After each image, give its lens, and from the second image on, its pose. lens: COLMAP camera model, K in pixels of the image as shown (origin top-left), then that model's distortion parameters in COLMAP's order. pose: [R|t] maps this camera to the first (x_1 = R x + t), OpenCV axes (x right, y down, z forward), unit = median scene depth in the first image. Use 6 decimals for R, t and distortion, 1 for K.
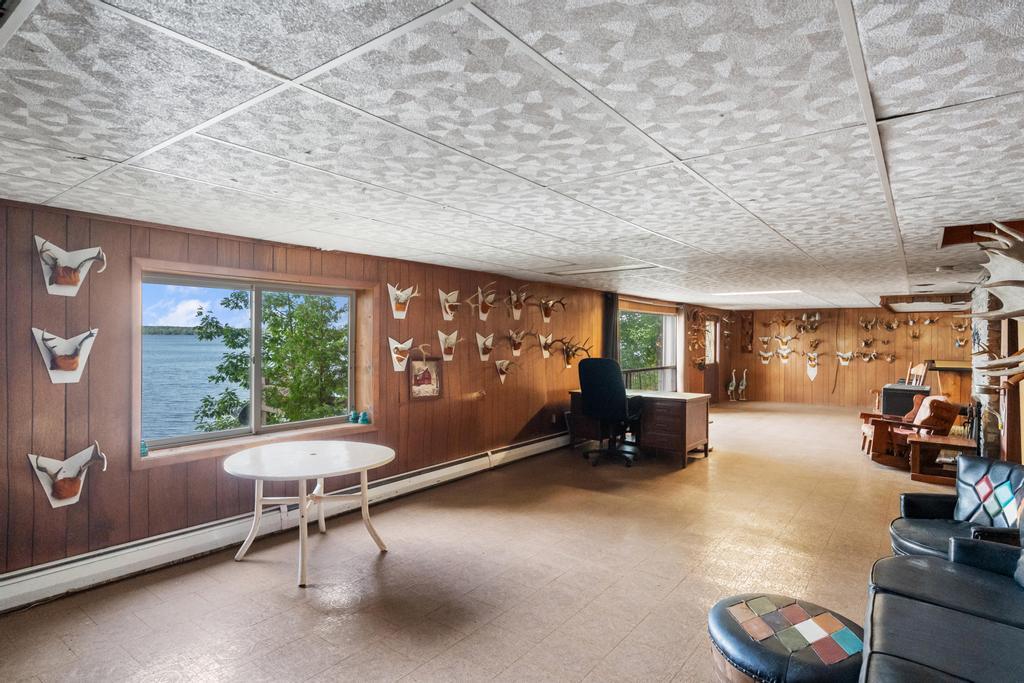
lens RADIAL K [[545.2, 0, 515.1], [0, 545.2, 338.6], [0, 0, 1]] dist [0.004687, 0.000421]
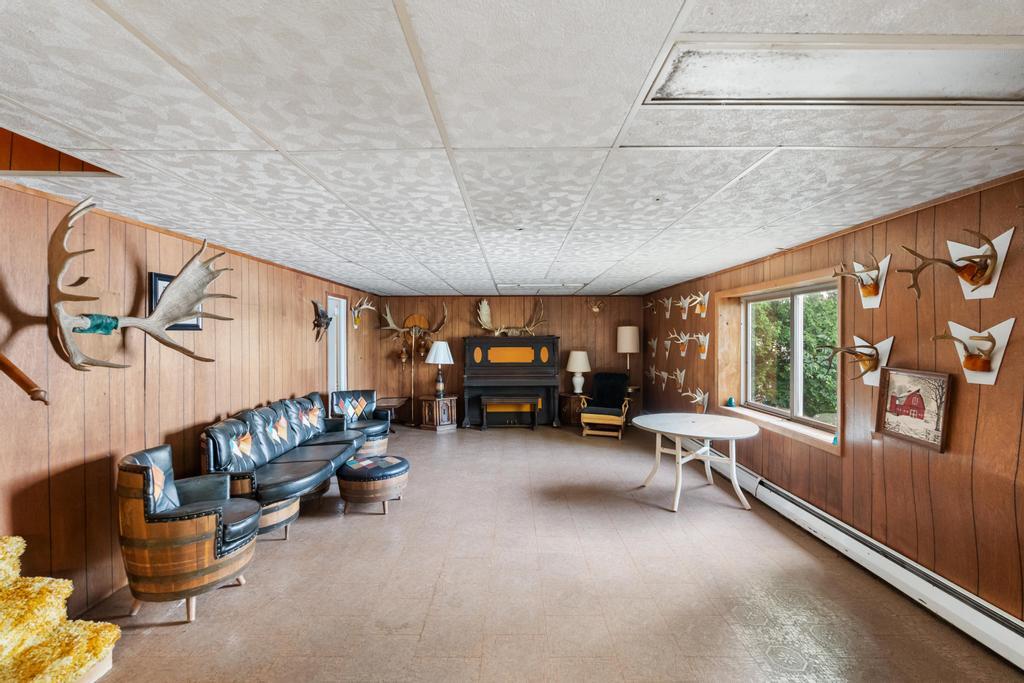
lens RADIAL K [[455.7, 0, 514.9], [0, 455.7, 338.8], [0, 0, 1]] dist [-0.006974, 0.001715]
pose [[-0.810424, -0.003171, -0.585835, 0.454219], [-0.005650, 0.999981, 0.002403, 0.003591], [0.585817, 0.005258, -0.810427, 1.151045]]
